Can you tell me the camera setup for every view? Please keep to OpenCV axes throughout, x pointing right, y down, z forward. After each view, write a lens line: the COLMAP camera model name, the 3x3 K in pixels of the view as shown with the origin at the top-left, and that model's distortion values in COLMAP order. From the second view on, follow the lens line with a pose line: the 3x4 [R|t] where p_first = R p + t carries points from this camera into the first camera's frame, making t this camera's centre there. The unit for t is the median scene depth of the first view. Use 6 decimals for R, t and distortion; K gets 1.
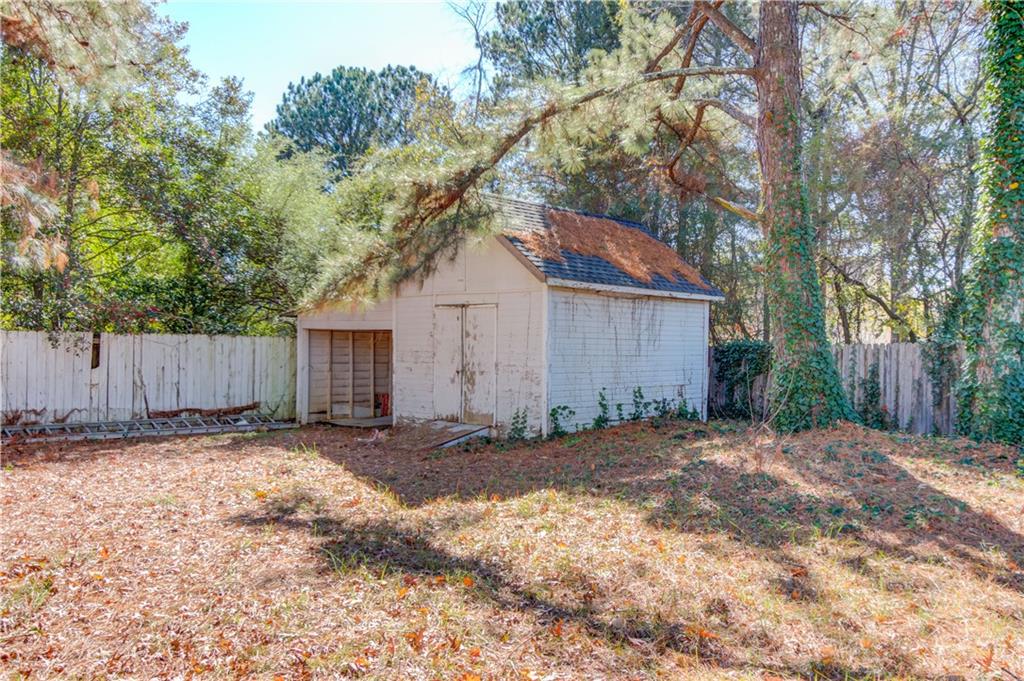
lens RADIAL K [[811.4, 0, 512.0], [0, 811.4, 340.5], [0, 0, 1]] dist [-0.000290, -0.000009]
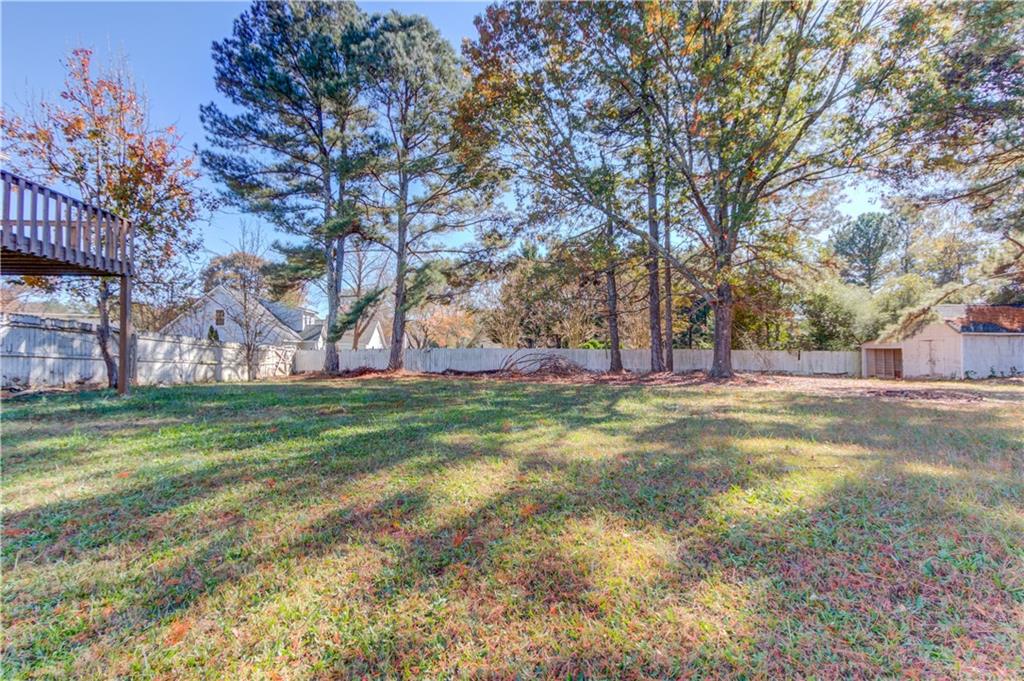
lens RADIAL K [[488.2, 0, 490.7], [0, 488.2, 342.8], [0, 0, 1]] dist [0.000844, 0.000796]
pose [[0.664644, -0.028389, -0.746621, 0.231156], [0.007602, 0.999483, -0.031236, 0.013594], [0.747122, 0.015085, 0.664516, -1.628628]]
